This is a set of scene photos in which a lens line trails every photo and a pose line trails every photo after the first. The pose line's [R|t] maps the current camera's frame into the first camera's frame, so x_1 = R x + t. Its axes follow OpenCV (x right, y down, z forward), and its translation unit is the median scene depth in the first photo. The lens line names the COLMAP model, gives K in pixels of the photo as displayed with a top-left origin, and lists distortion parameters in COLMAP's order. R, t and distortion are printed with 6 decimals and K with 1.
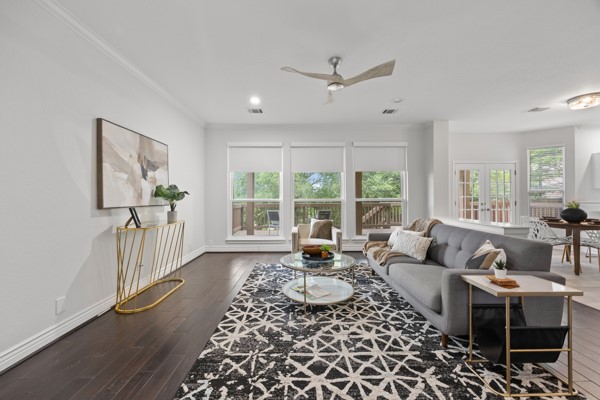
lens RADIAL K [[233.3, 0, 300.0], [0, 233.3, 200.0], [0, 0, 1]] dist [0.001338, 0.000012]
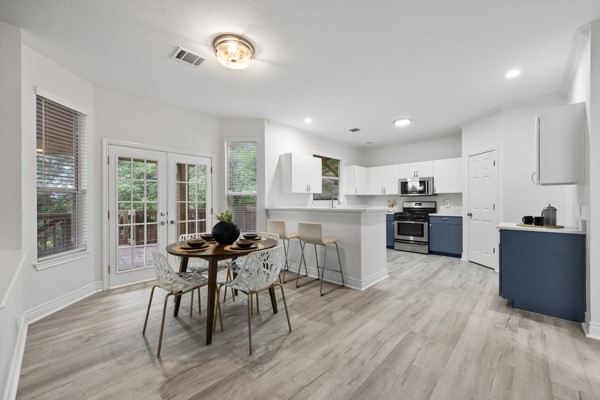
lens RADIAL K [[233.3, 0, 300.0], [0, 233.3, 200.0], [0, 0, 1]] dist [0.001338, 0.000012]
pose [[0.699920, -0.000800, 0.714221, 1.367422], [0.013015, 0.999848, -0.011635, -0.020088], [-0.714102, 0.017439, 0.699824, 0.665472]]
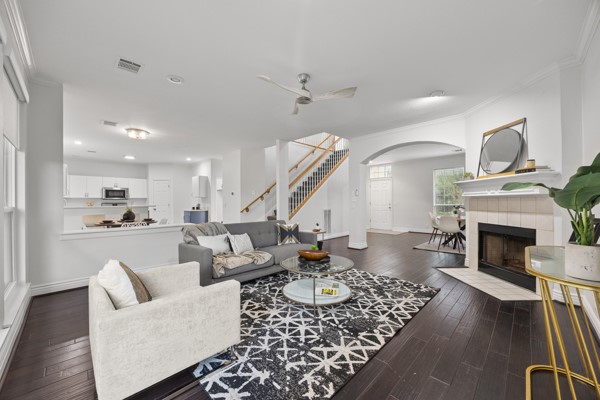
lens RADIAL K [[233.3, 0, 300.0], [0, 233.3, 200.0], [0, 0, 1]] dist [0.001338, 0.000012]
pose [[-0.699763, 0.011186, 0.714288, -0.672179], [0.012498, 0.999916, -0.003415, -0.017064], [-0.714266, 0.006537, -0.699844, 1.938250]]
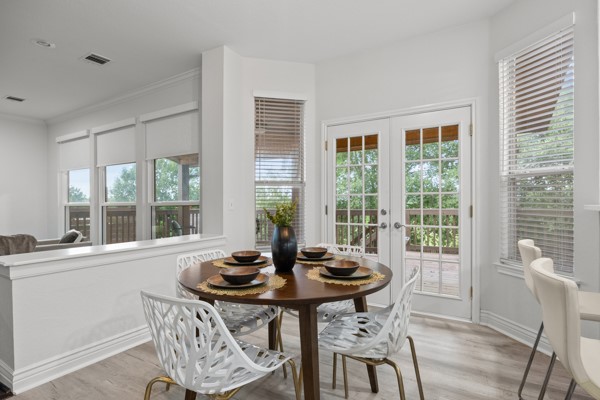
lens RADIAL K [[318.7, 0, 300.0], [0, 318.7, 200.0], [0, 0, 1]] dist [0.000301, -0.000277]
pose [[0.846257, -0.010347, -0.532675, 2.233291], [0.003699, 0.999901, -0.013546, 0.006207], [0.532762, 0.009493, 0.846212, 0.996741]]
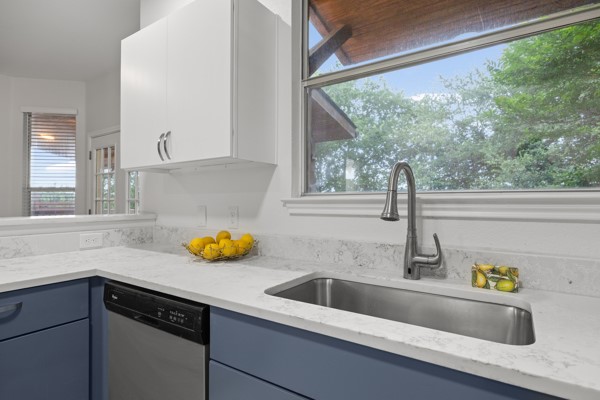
lens RADIAL K [[318.7, 0, 300.0], [0, 318.7, 200.0], [0, 0, 1]] dist [0.000301, -0.000277]
pose [[0.828259, -0.003781, -0.560332, 3.377264], [-0.005393, 0.999877, -0.014720, -0.018573], [0.560319, 0.015214, 0.828137, 1.578171]]
